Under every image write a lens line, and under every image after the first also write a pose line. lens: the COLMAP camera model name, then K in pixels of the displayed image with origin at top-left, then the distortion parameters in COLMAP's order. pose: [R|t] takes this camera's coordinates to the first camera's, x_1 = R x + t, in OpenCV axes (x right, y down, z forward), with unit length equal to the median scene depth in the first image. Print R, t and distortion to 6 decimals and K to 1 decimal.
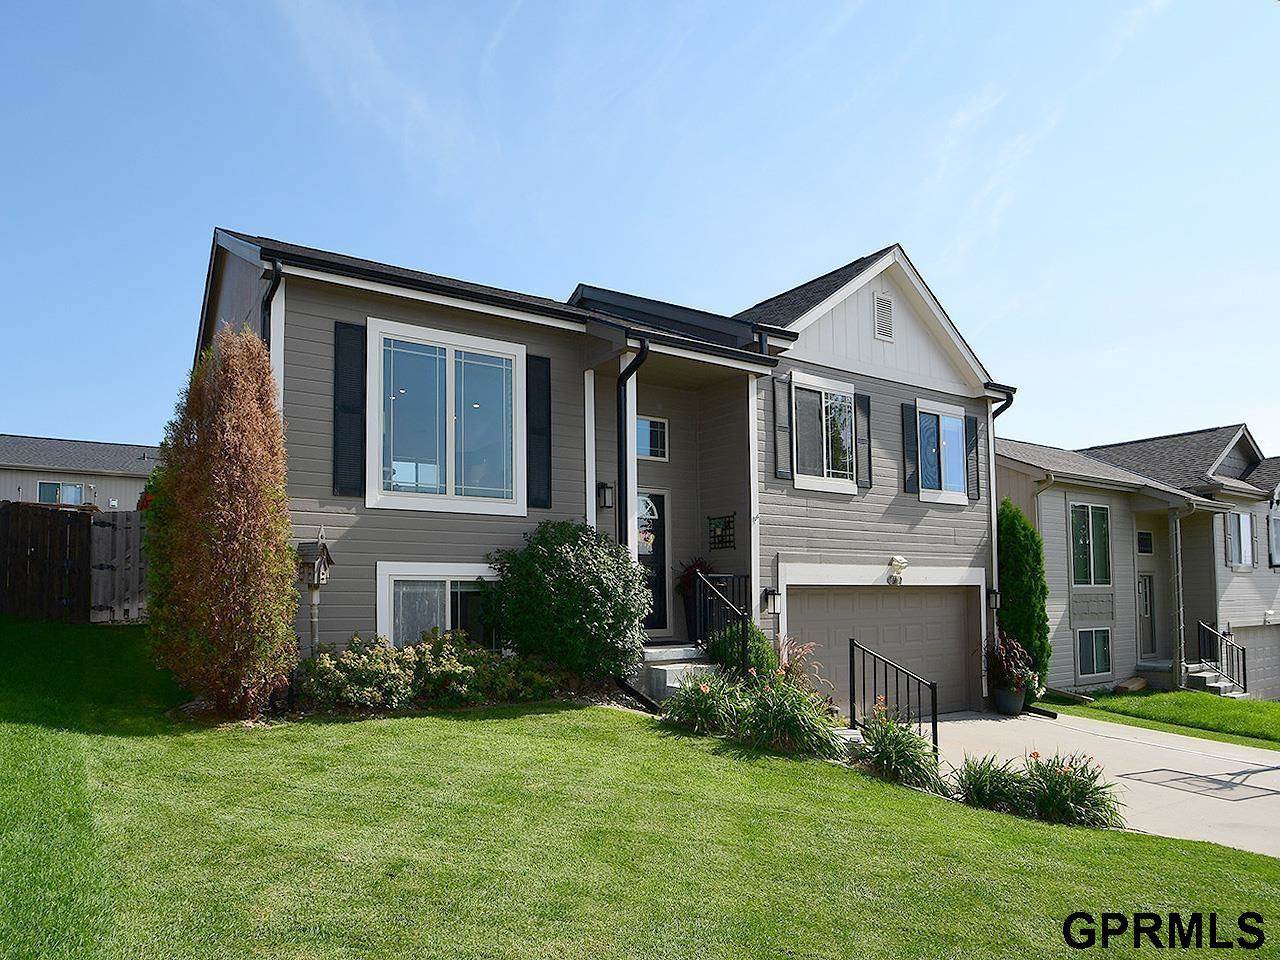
lens RADIAL K [[892.2, 0, 640.0], [0, 892.2, 480.0], [0, 0, 1]] dist [0.003423, 0.001734]
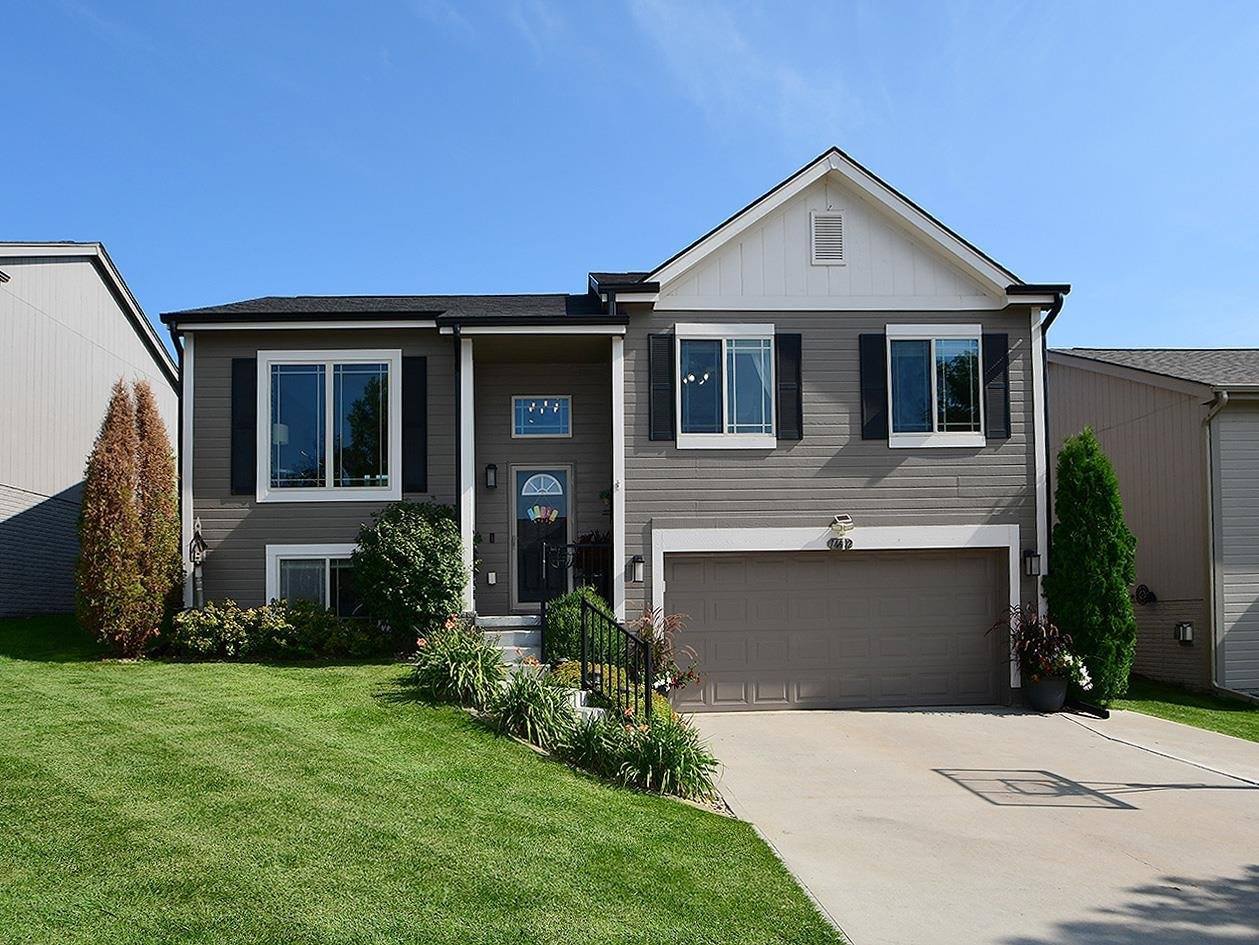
lens RADIAL K [[917.4, 0, 633.0], [0, 917.4, 530.4], [0, 0, 1]] dist [-0.011020, 0.000162]
pose [[0.824375, -0.064504, -0.562356, 0.685504], [0.085102, 0.996317, 0.010473, 0.081710], [0.559610, -0.056491, 0.826829, 0.182036]]
